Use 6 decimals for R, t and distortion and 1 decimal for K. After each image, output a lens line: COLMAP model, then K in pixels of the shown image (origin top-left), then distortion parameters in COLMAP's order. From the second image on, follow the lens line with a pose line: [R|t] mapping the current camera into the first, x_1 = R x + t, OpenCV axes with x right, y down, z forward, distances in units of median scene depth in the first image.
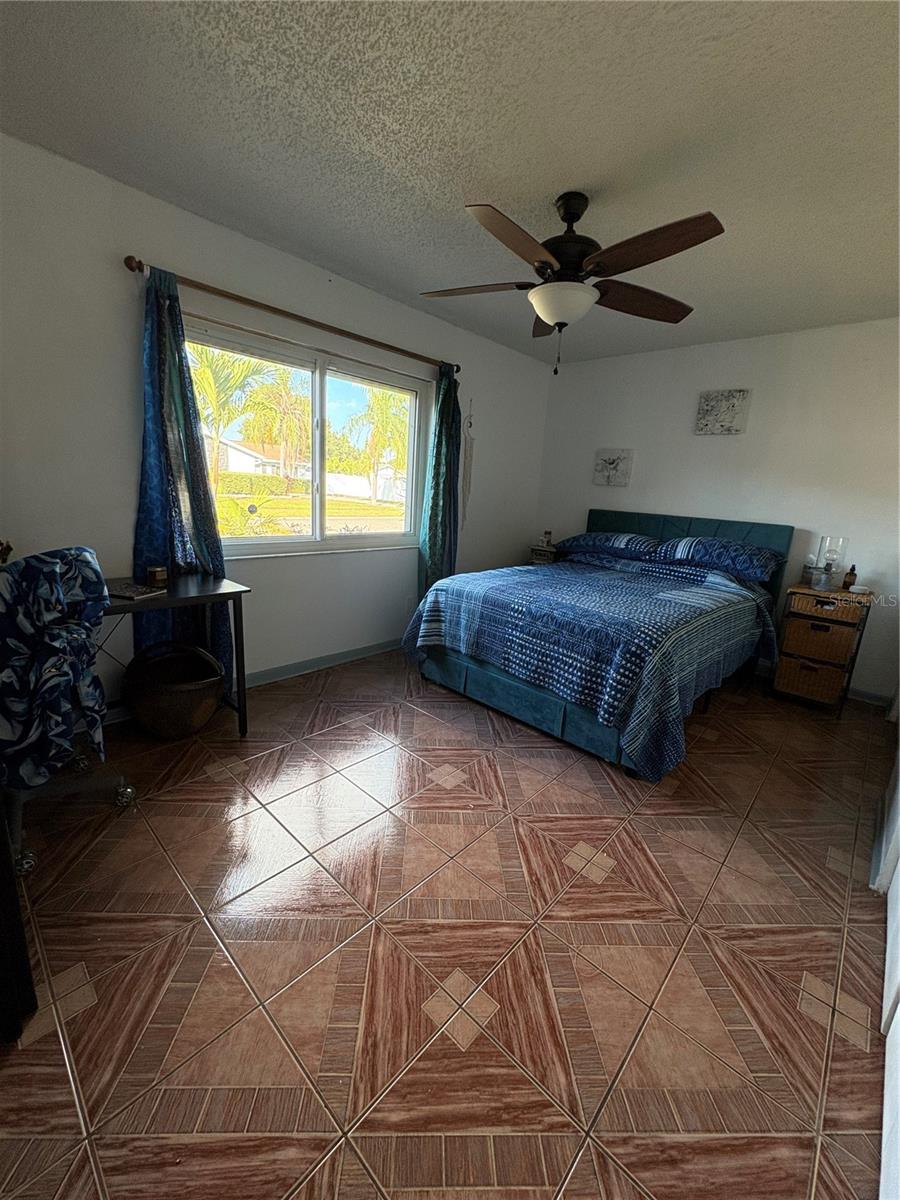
lens RADIAL K [[479.7, 0, 450.0], [0, 479.7, 600.0], [0, 0, 1]] dist [-0.000253, 0.000195]
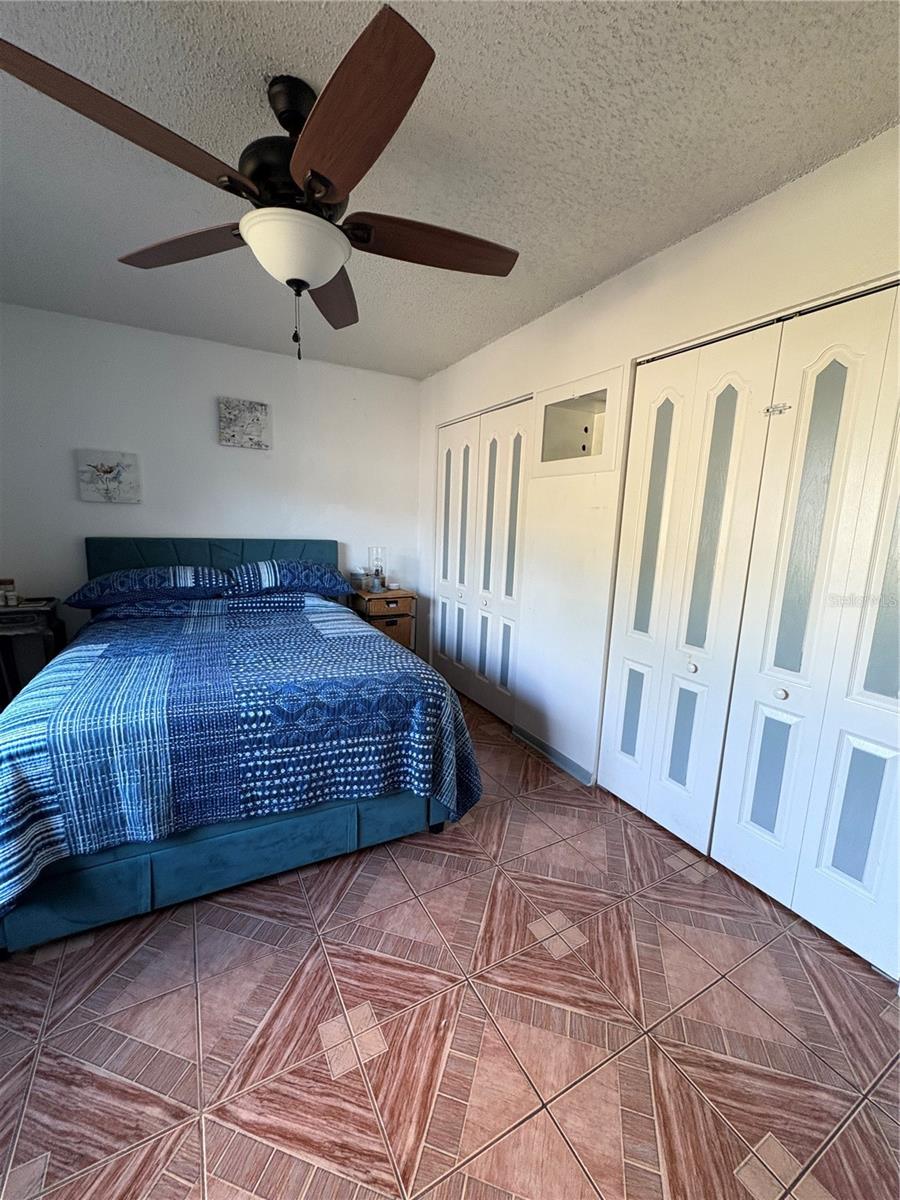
lens RADIAL K [[479.7, 0, 450.0], [0, 479.7, 600.0], [0, 0, 1]] dist [-0.000253, 0.000195]
pose [[0.310918, -0.205427, 0.927971, -0.325101], [0.204272, 0.967989, 0.145844, -0.164723], [-0.928226, 0.144213, 0.342928, 0.512227]]
